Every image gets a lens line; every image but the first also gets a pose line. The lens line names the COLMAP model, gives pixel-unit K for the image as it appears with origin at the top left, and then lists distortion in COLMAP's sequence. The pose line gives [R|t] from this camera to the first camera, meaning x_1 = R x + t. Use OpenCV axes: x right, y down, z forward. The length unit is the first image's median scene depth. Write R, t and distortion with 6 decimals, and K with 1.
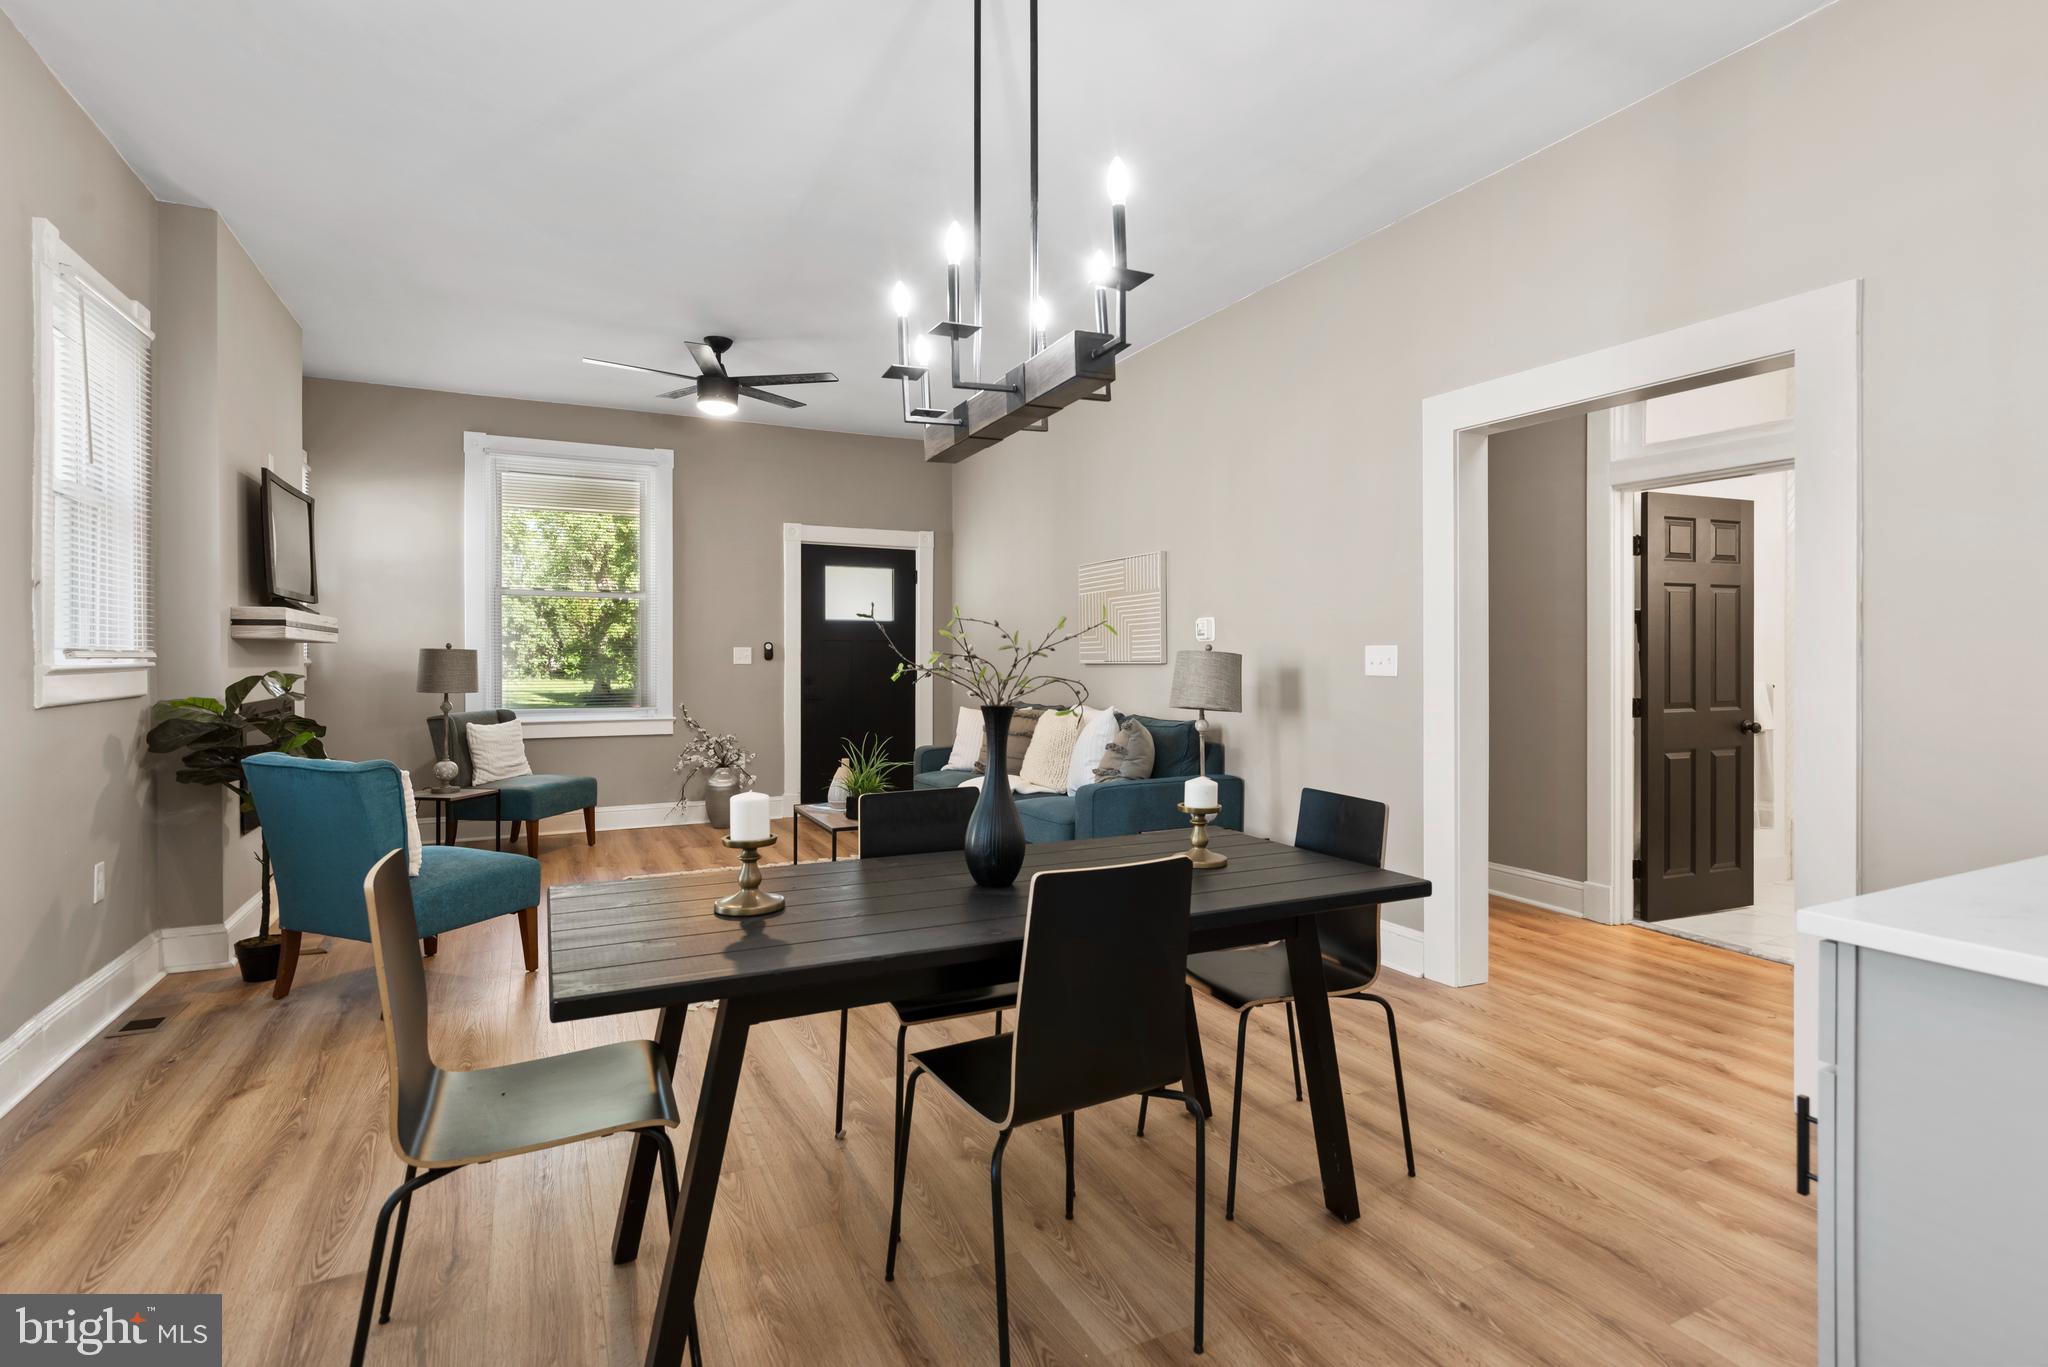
lens RADIAL K [[1004.5, 0, 1053.3], [0, 1004.5, 661.4], [0, 0, 1]] dist [0.000789, 0.000441]
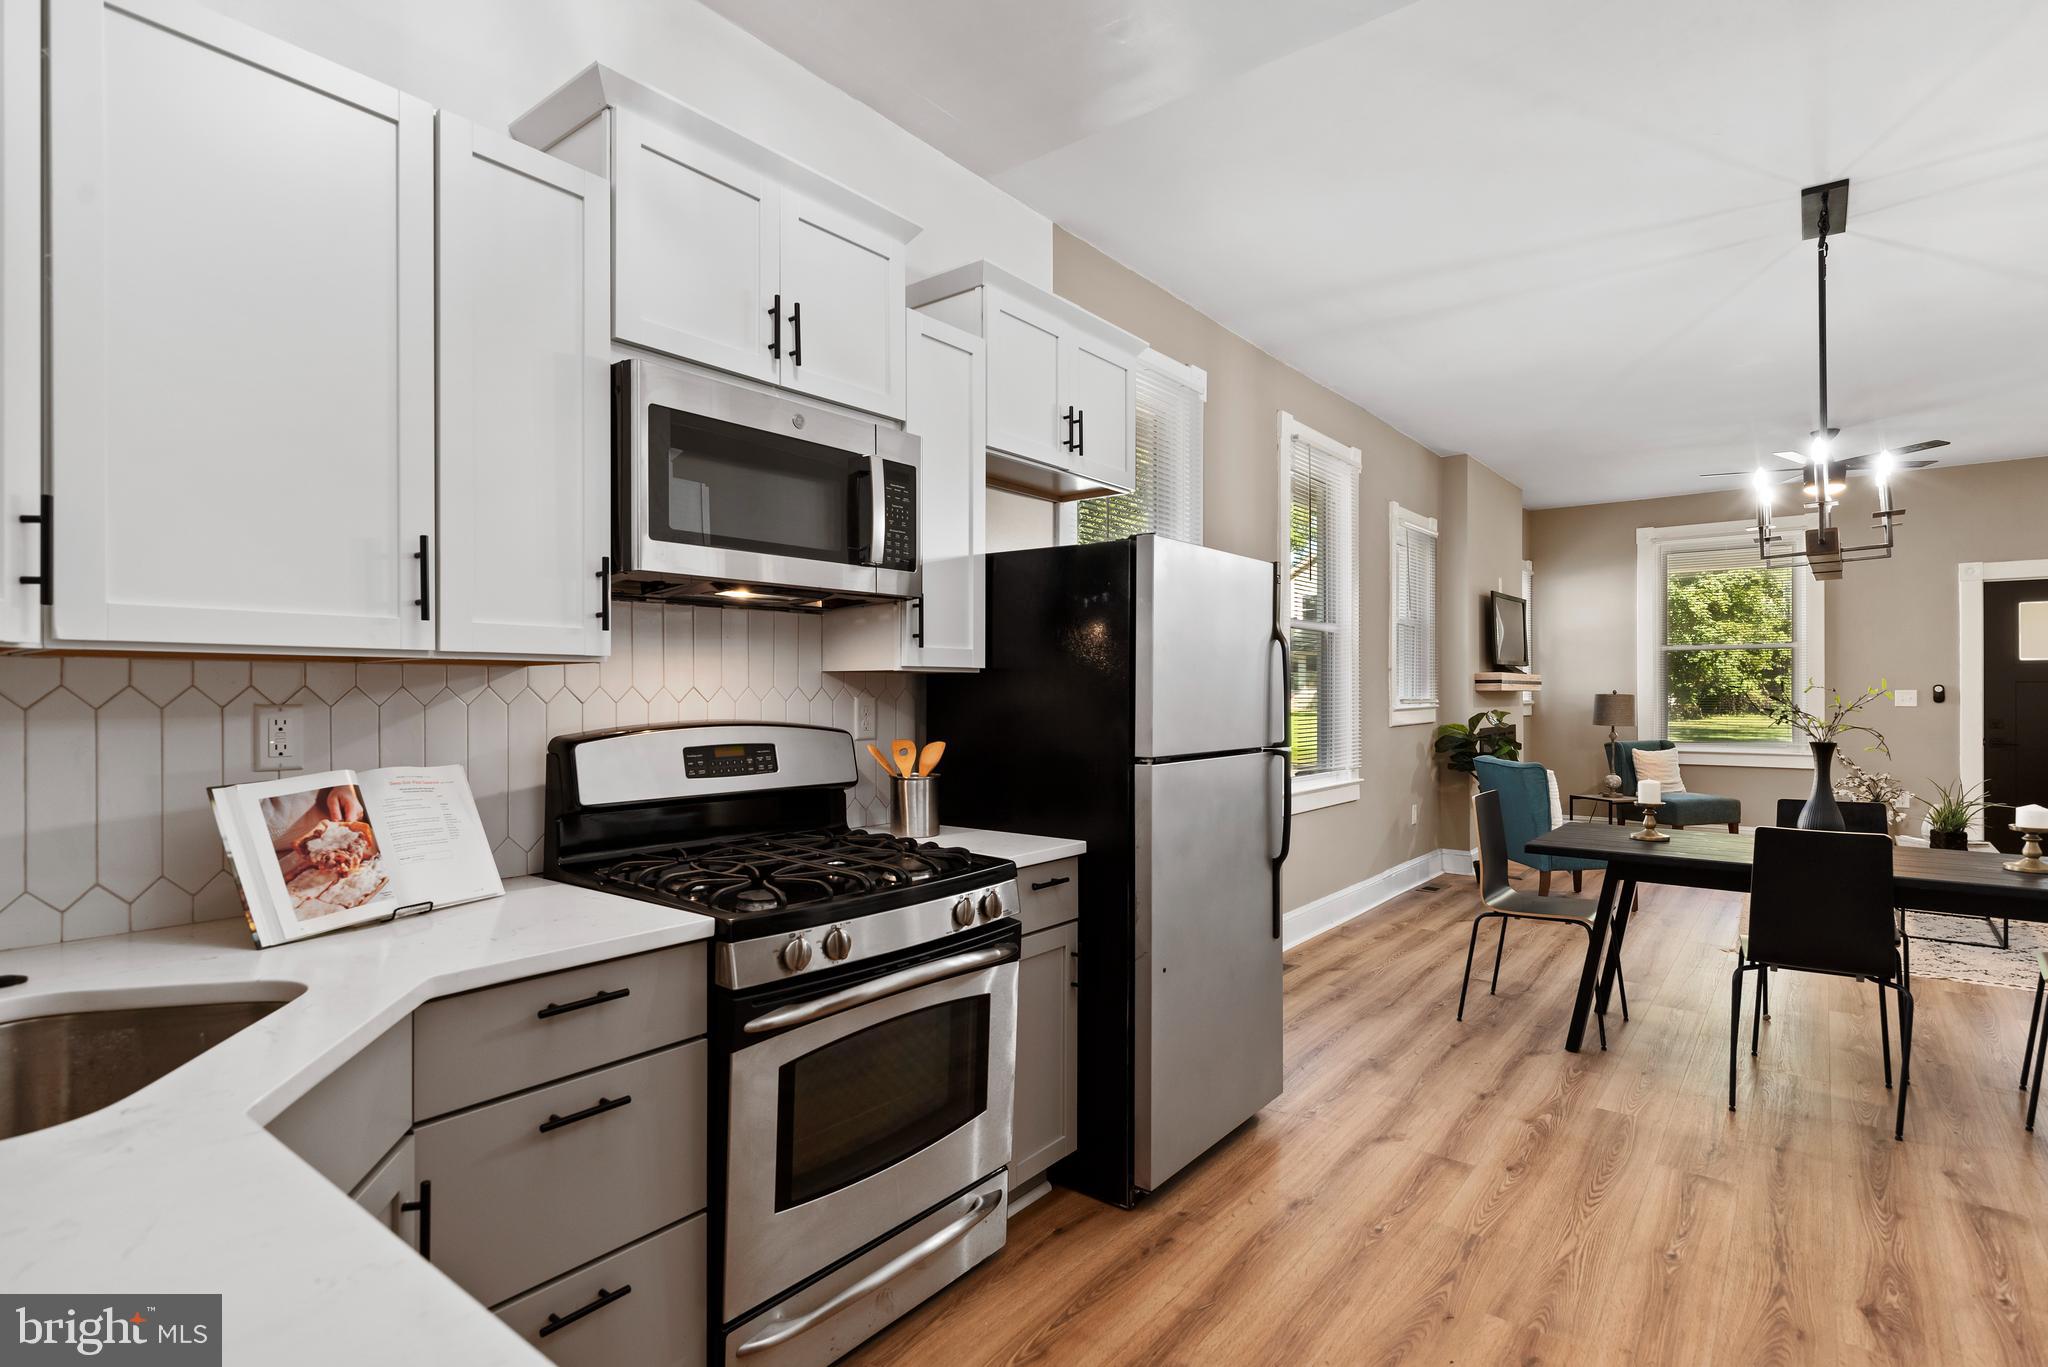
lens RADIAL K [[1004.5, 0, 1040.7], [0, 1004.5, 691.8], [0, 0, 1]] dist [0.000789, 0.000441]
pose [[0.414819, -0.002355, -0.909901, 0.473615], [-0.000137, 0.999996, -0.002650, -0.017085], [0.909904, 0.001224, 0.414817, -0.426789]]
